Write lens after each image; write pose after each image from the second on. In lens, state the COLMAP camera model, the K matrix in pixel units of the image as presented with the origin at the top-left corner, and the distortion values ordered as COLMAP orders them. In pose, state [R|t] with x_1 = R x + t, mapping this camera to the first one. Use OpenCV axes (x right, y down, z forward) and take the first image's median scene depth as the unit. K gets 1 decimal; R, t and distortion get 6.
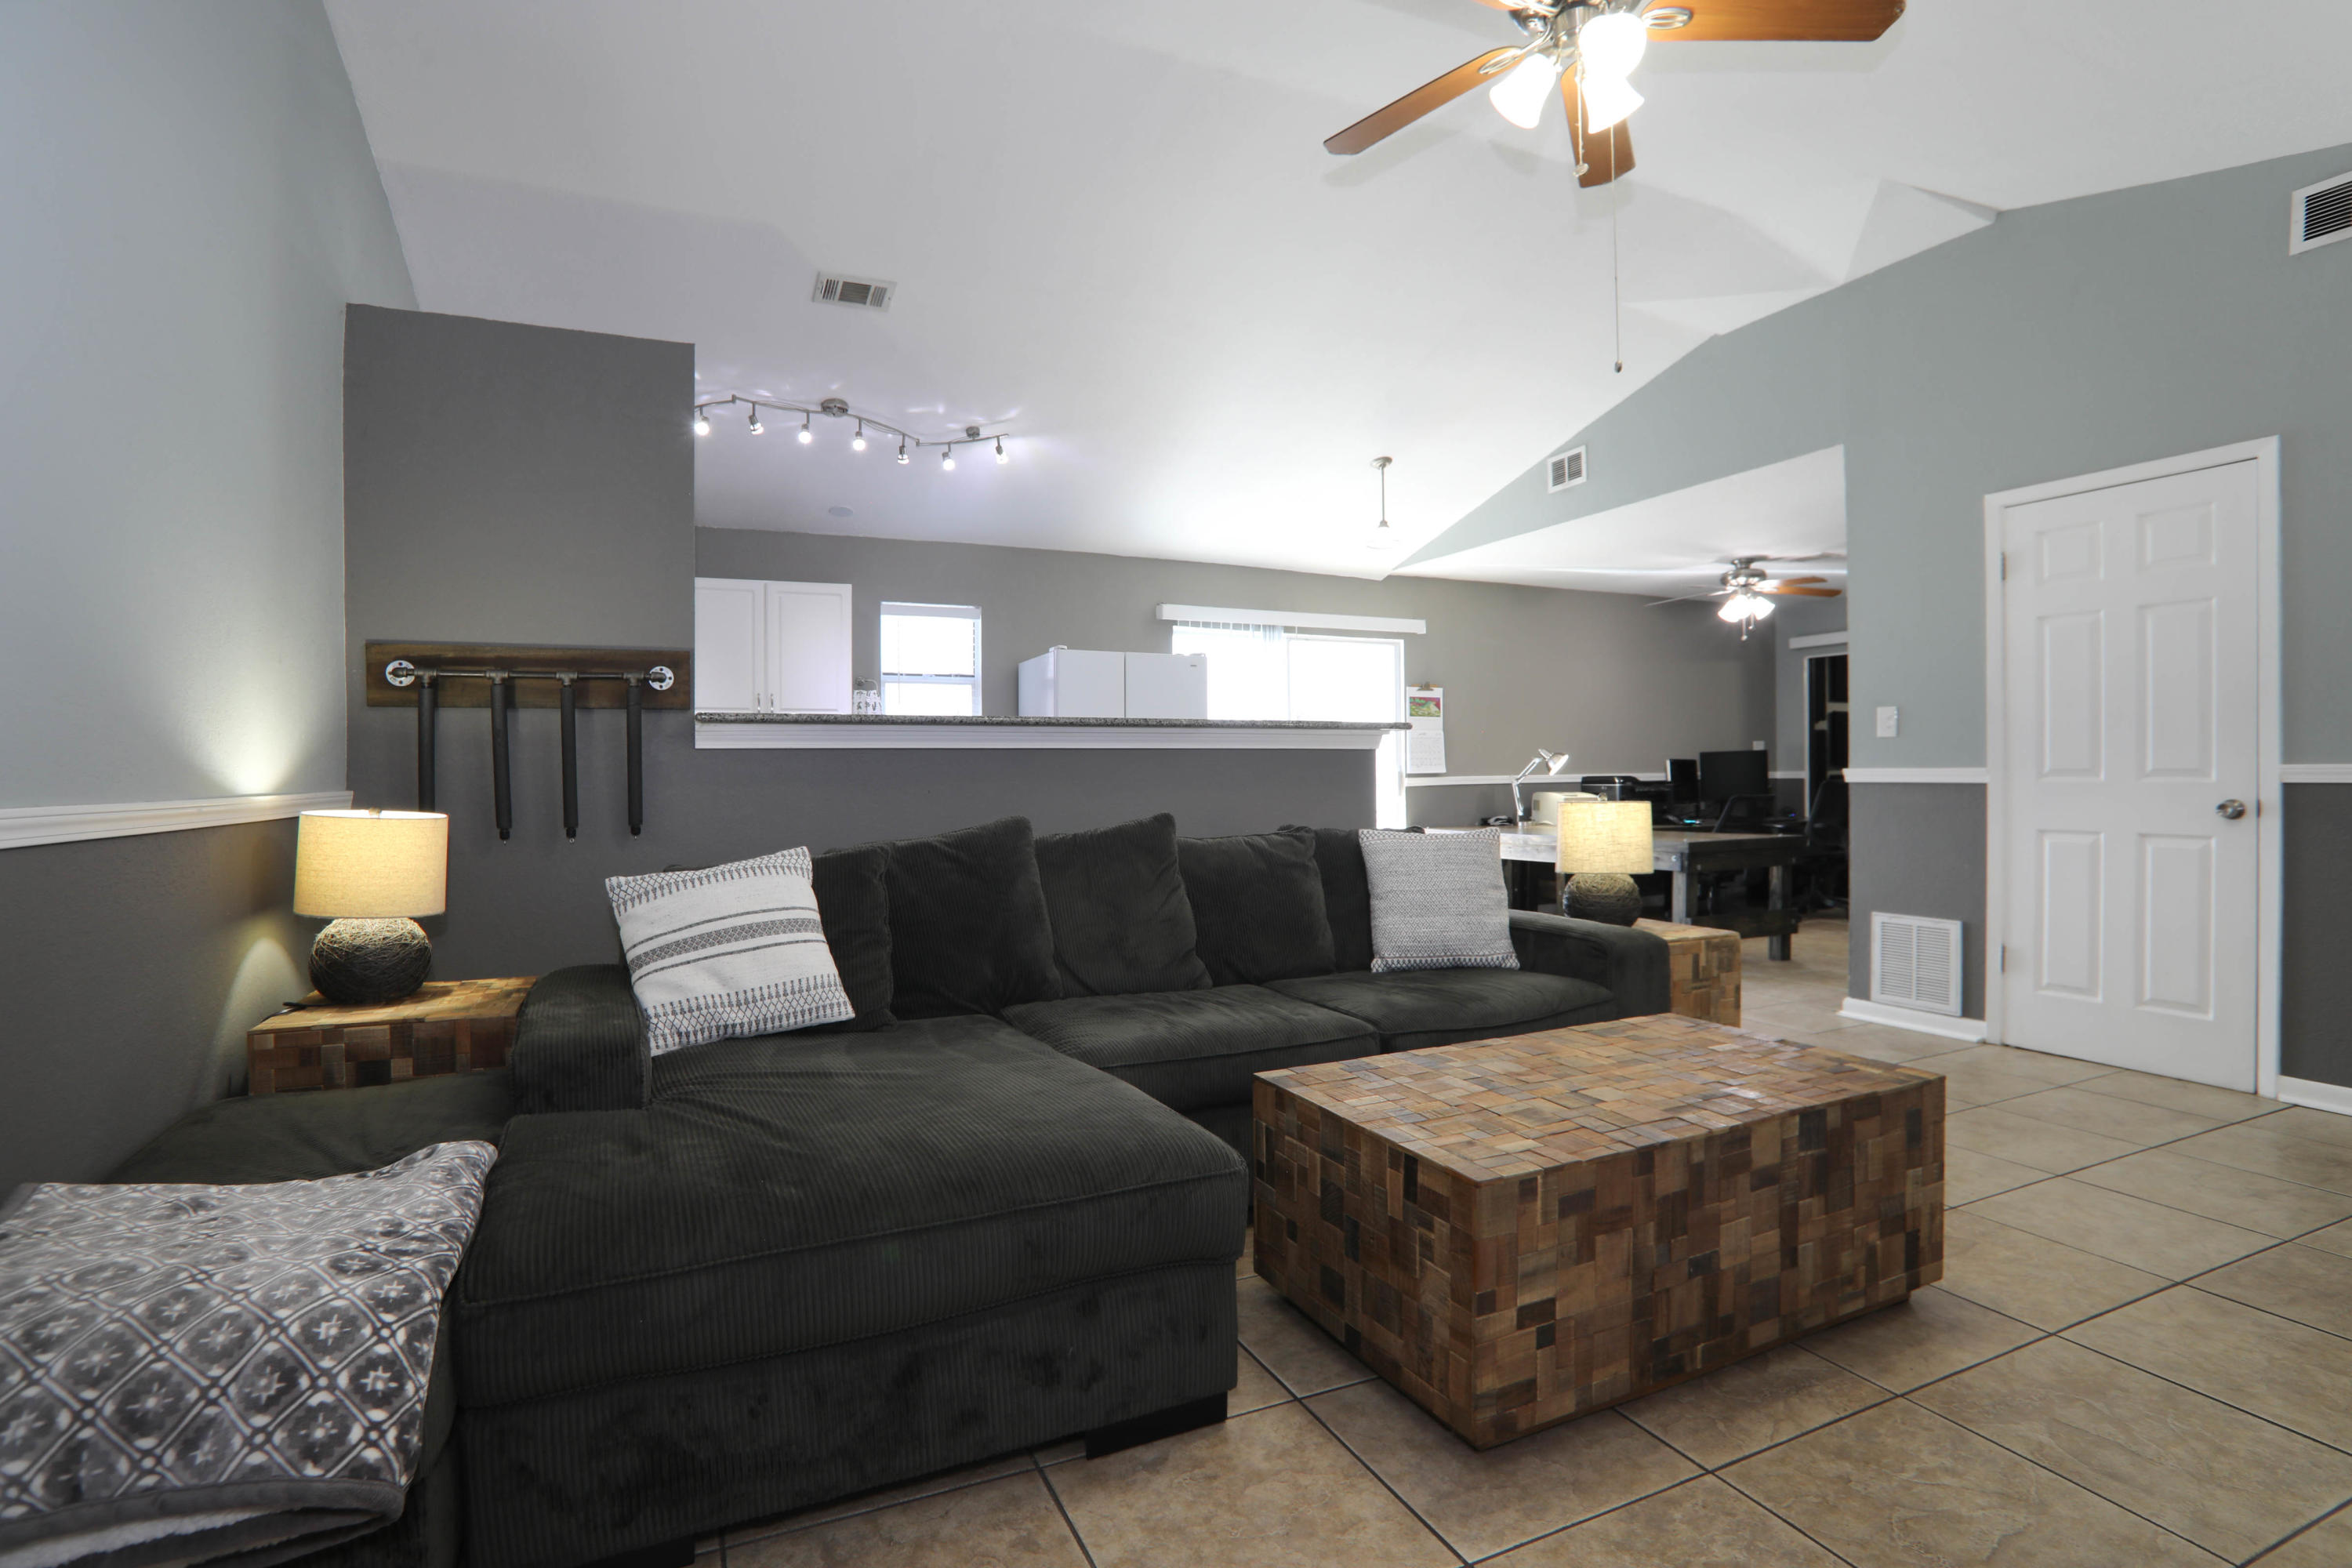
lens RADIAL K [[1138.4, 0, 1183.0], [0, 1138.4, 781.5], [0, 0, 1]] dist [-0.081497, 0.032569]
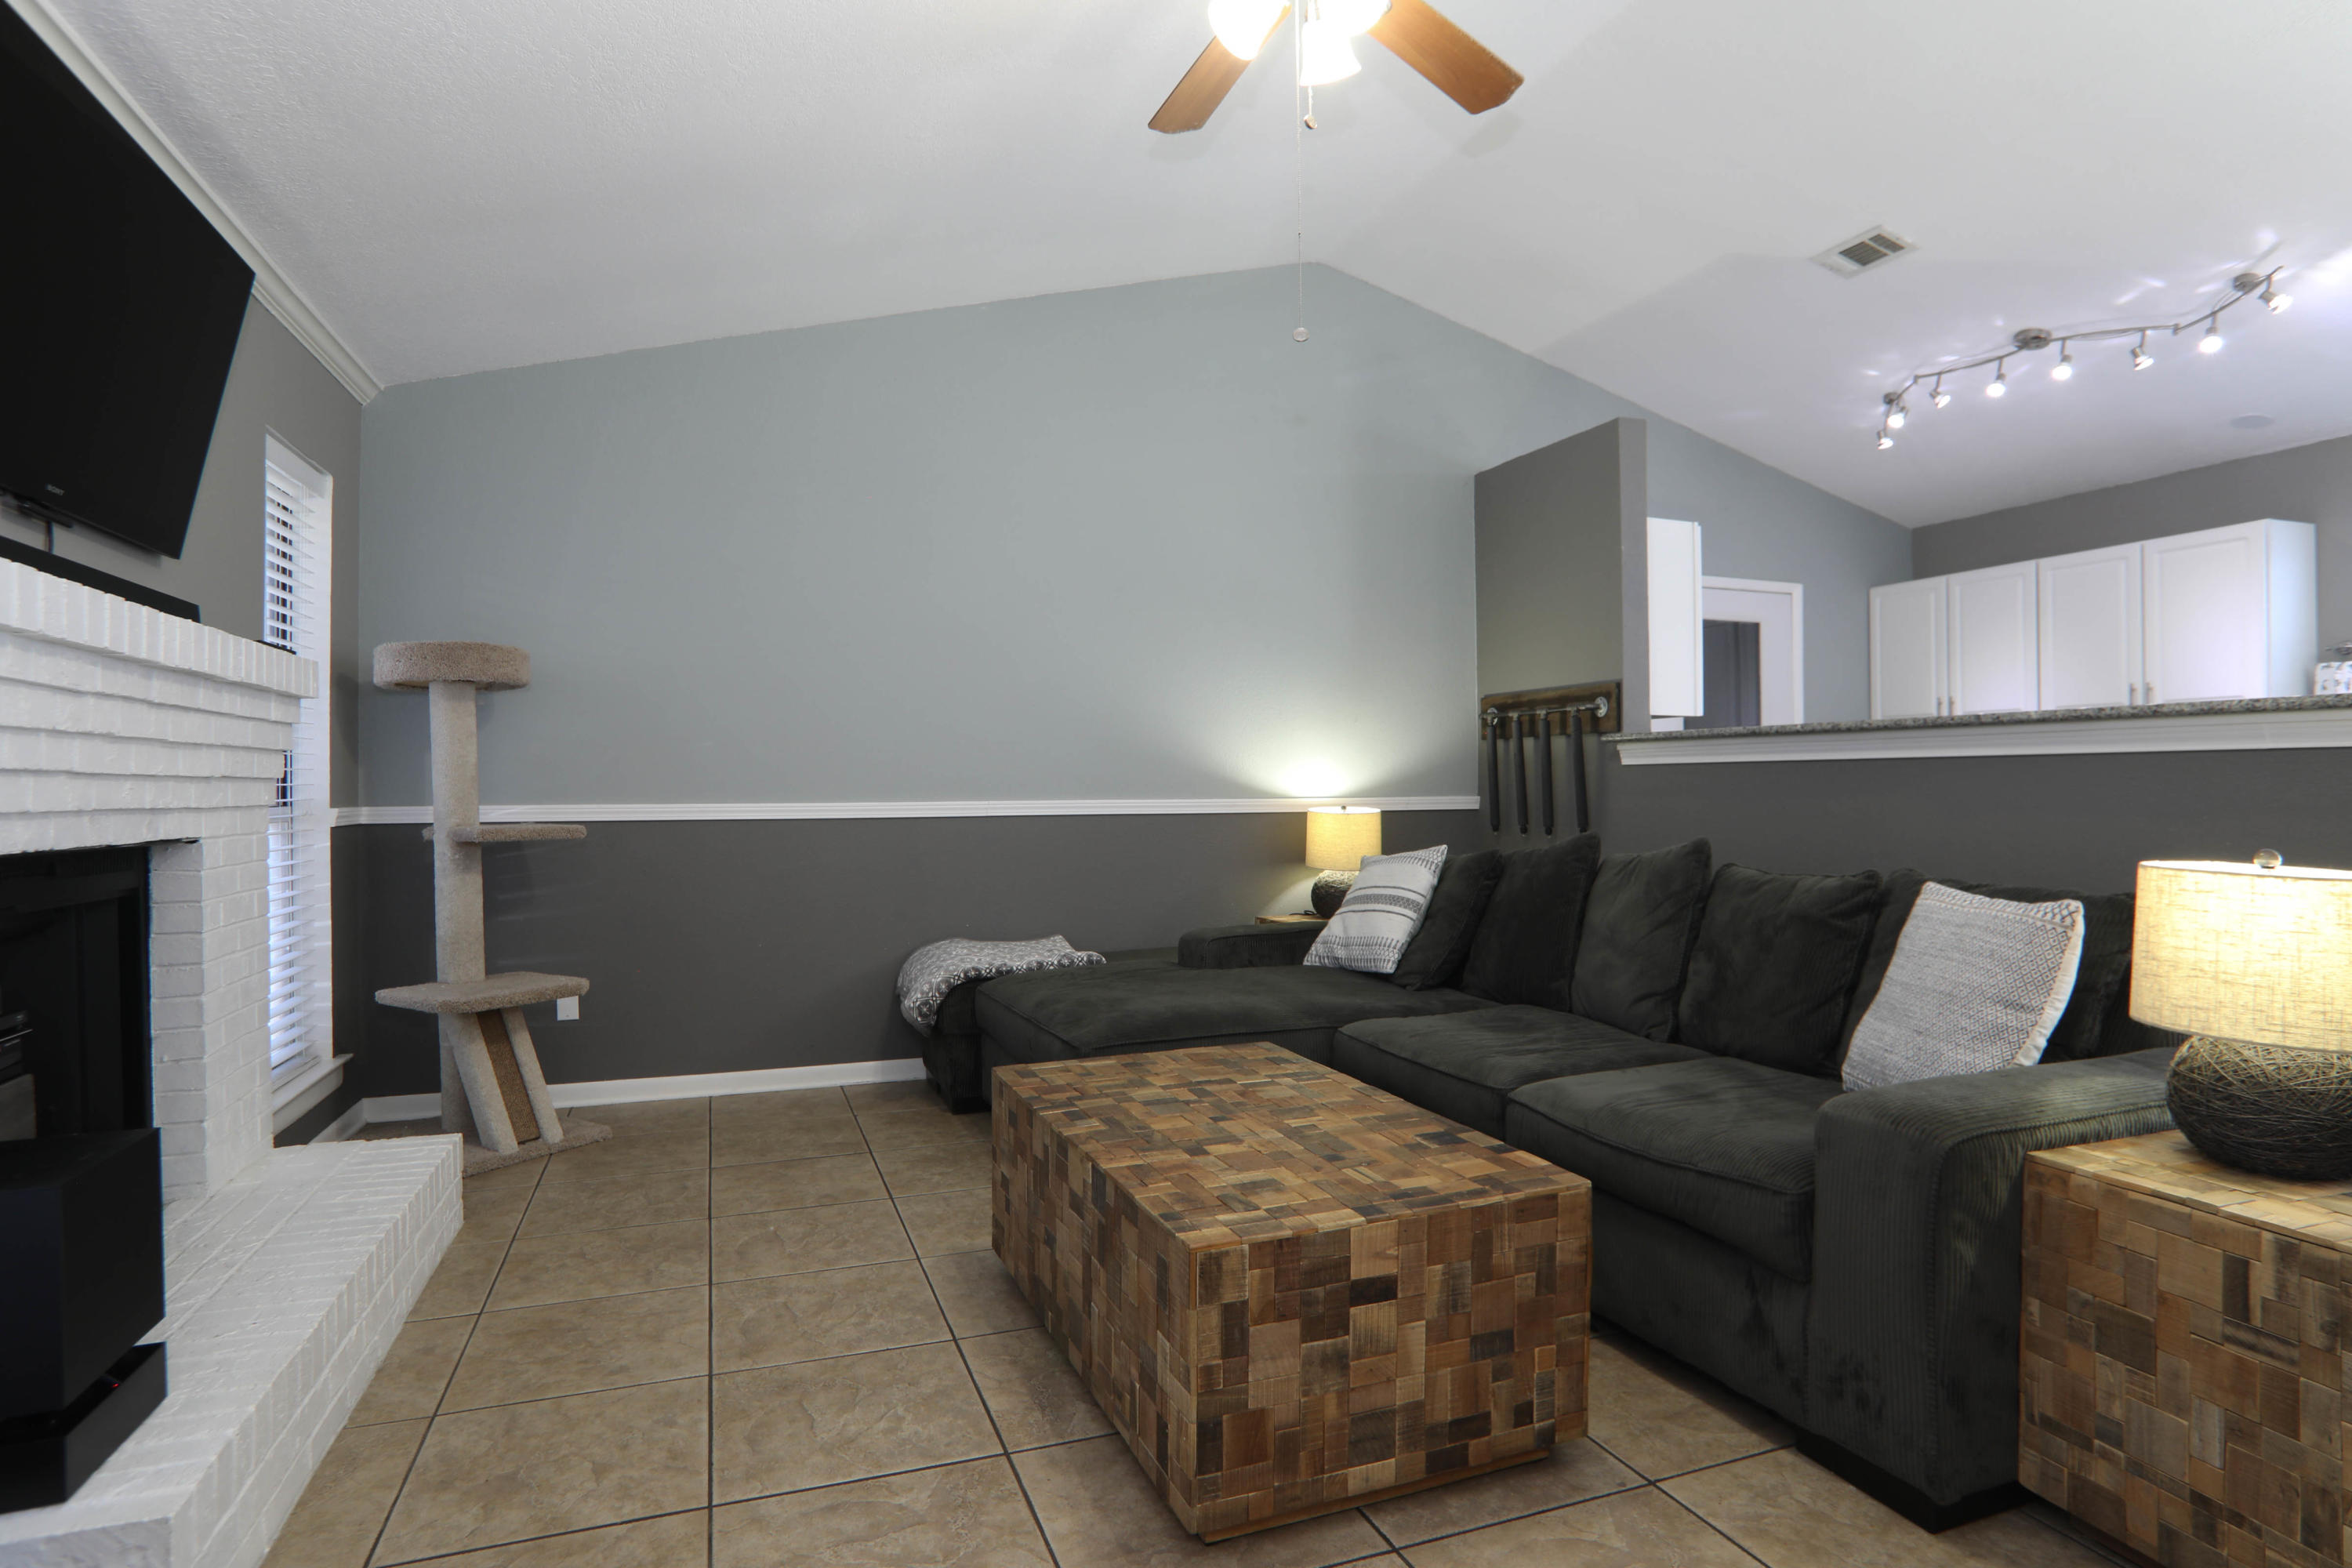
lens RADIAL K [[1255.0, 0, 1184.2], [0, 1255.0, 780.4], [0, 0, 1]] dist [-0.082073, 0.042327]
pose [[-0.062165, 0.004591, -0.998055, 0.580200], [-0.002573, 0.999985, 0.004760, -0.012029], [0.998063, 0.002863, -0.062152, 0.410615]]
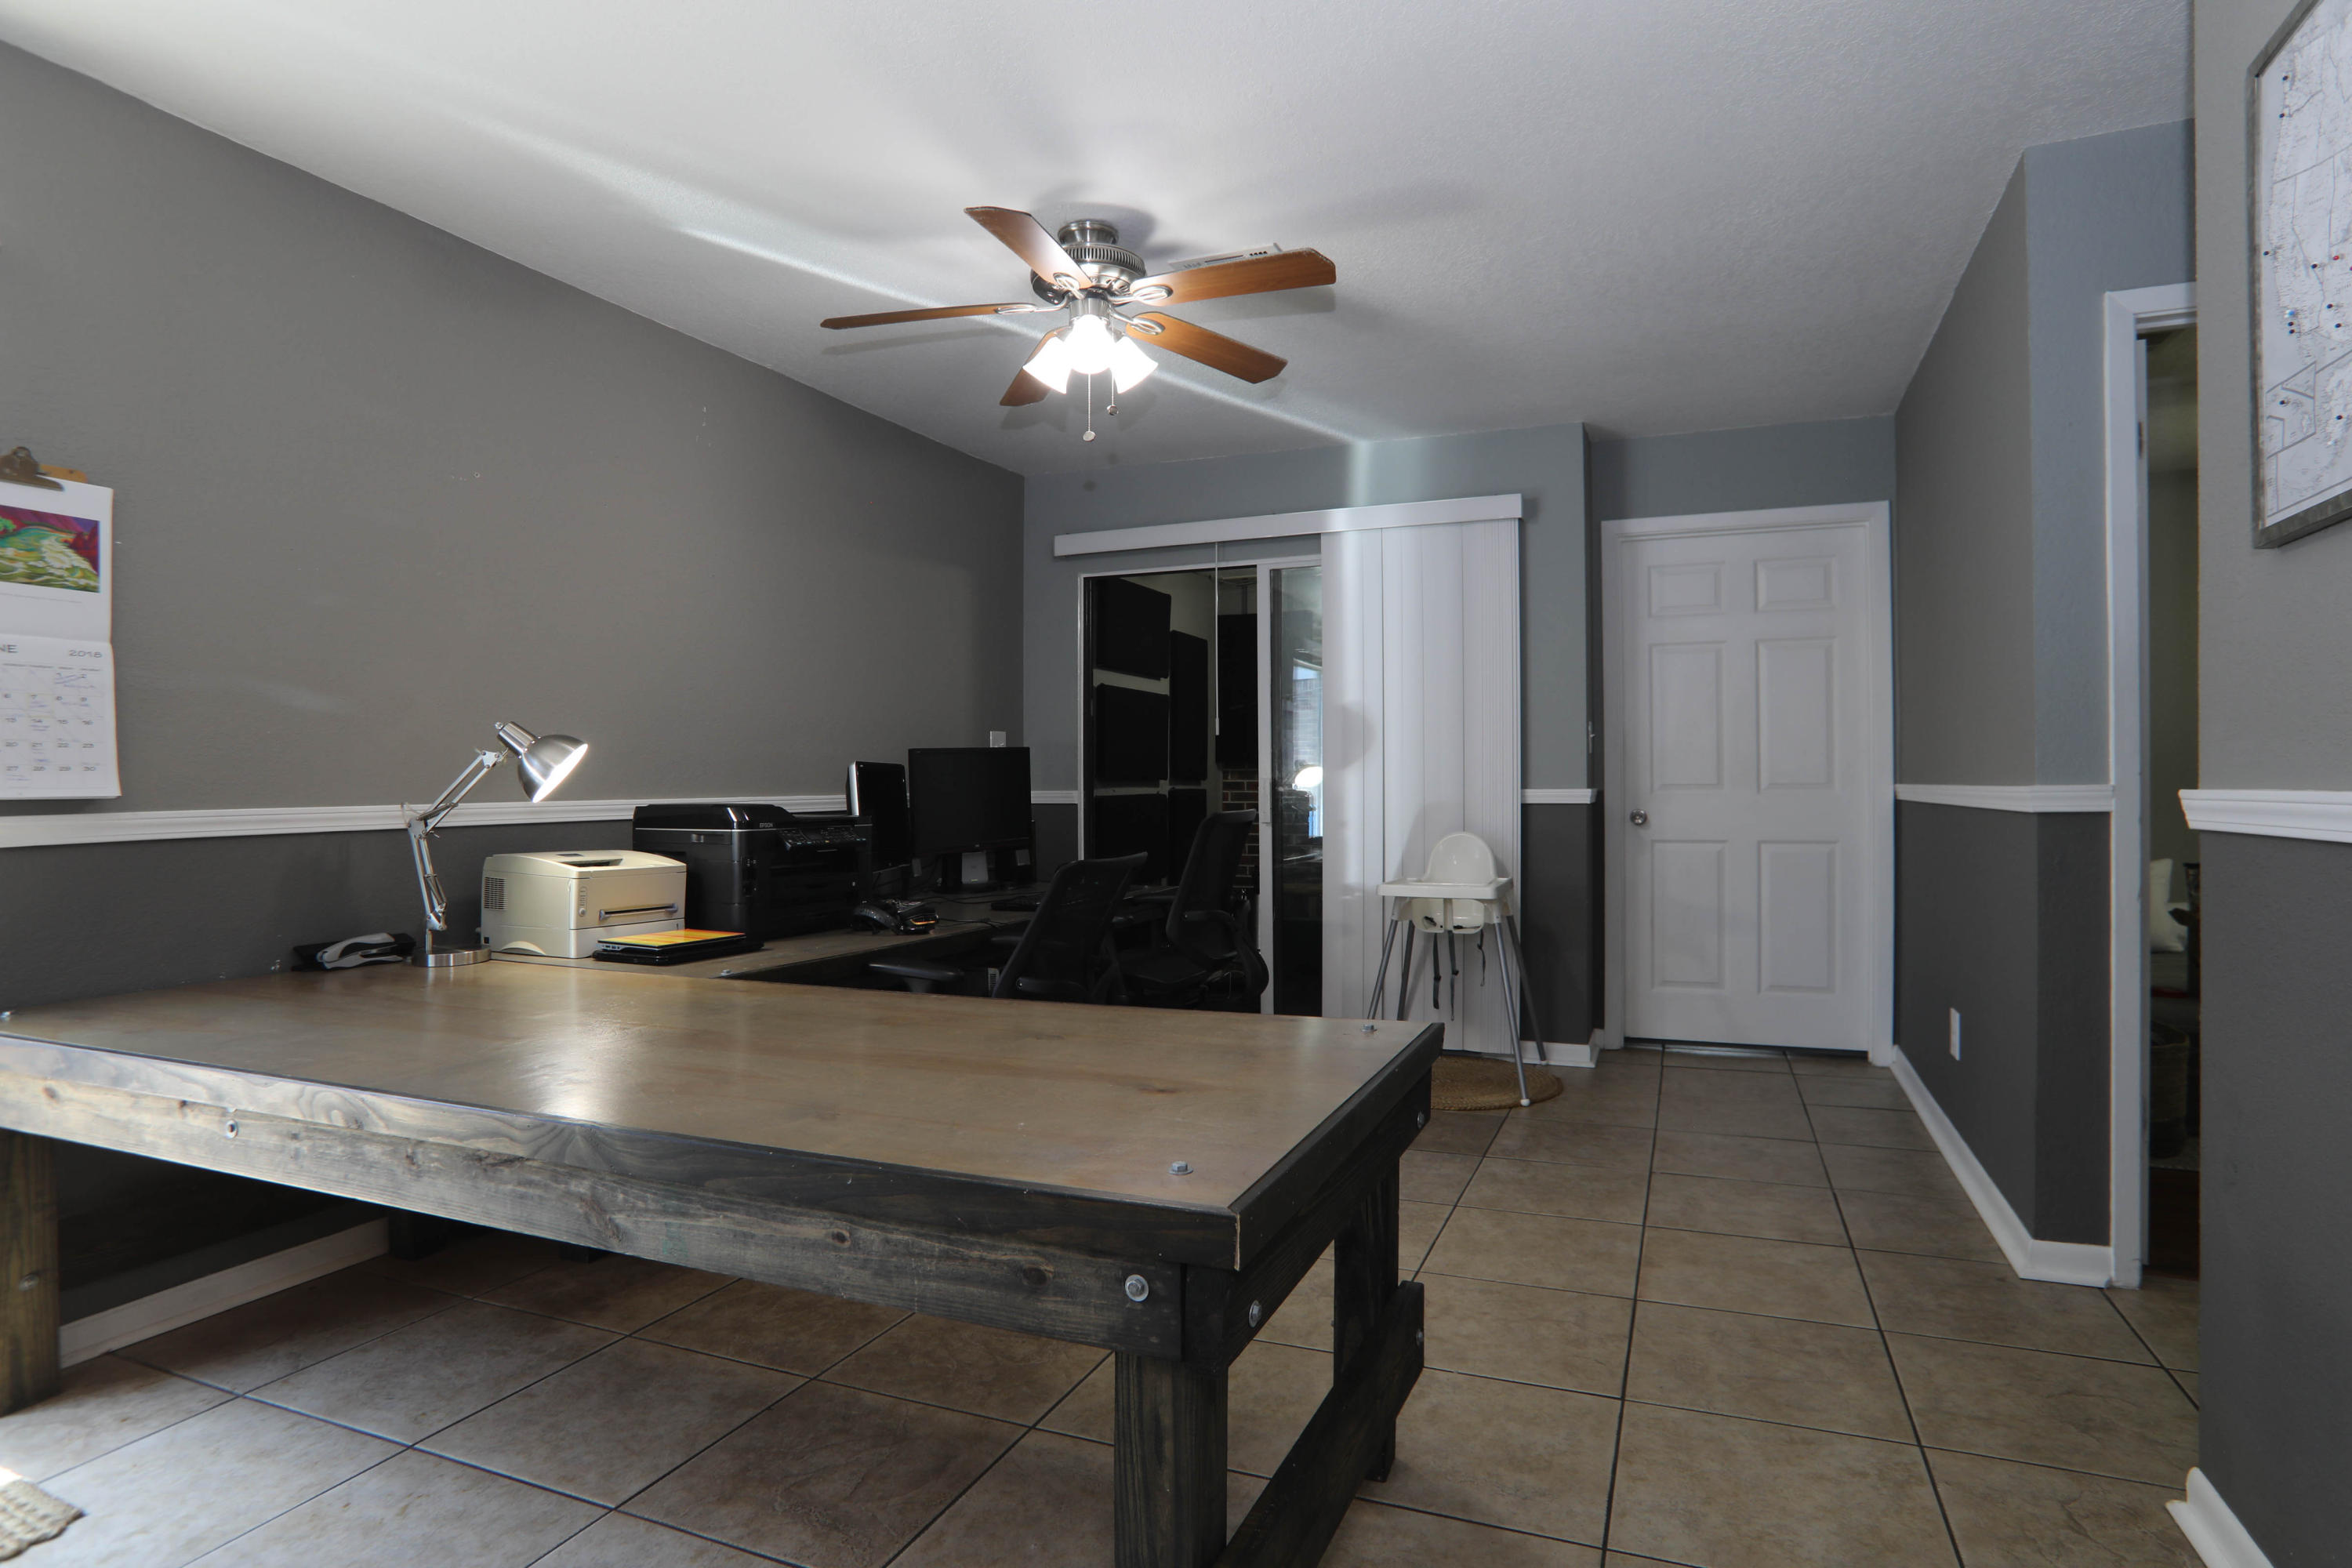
lens RADIAL K [[1255.0, 0, 1184.2], [0, 1255.0, 780.4], [0, 0, 1]] dist [-0.082073, 0.042327]
pose [[0.733954, 0.006022, 0.679173, 0.331647], [0.001891, 0.999939, -0.010911, -0.012263], [-0.679197, 0.009293, 0.733898, 0.914882]]
